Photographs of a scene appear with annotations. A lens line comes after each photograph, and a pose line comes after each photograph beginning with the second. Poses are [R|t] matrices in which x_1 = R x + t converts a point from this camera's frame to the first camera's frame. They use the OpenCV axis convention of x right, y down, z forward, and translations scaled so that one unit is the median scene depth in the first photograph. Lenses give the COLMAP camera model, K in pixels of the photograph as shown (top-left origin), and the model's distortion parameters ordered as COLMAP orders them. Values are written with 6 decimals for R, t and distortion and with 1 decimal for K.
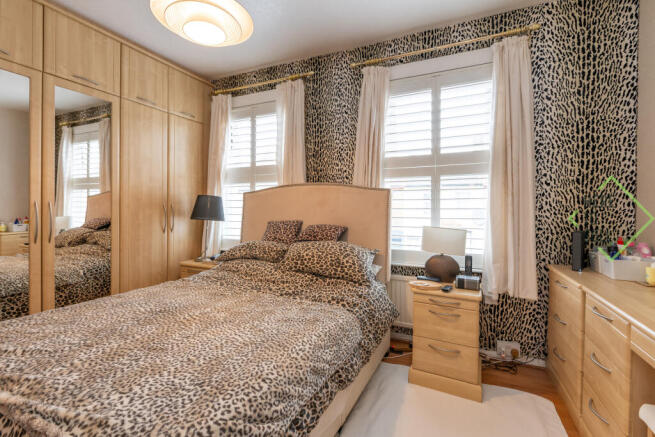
lens RADIAL K [[258.0, 0, 327.7], [0, 258.0, 206.8], [0, 0, 1]] dist [0.014129, 0.000059]
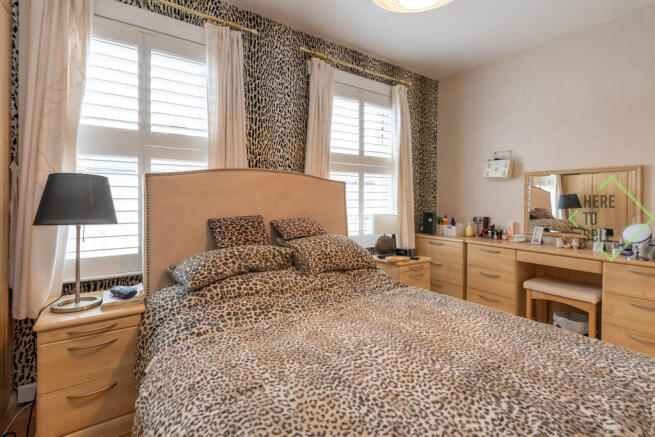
lens RADIAL K [[301.8, 0, 328.0], [0, 301.8, 199.3], [0, 0, 1]] dist [-0.000222, 0.000109]
pose [[0.556292, -0.003036, 0.830981, -0.786131], [-0.002485, 0.999983, 0.005317, -0.002780], [-0.830983, -0.005023, 0.556275, 0.309426]]
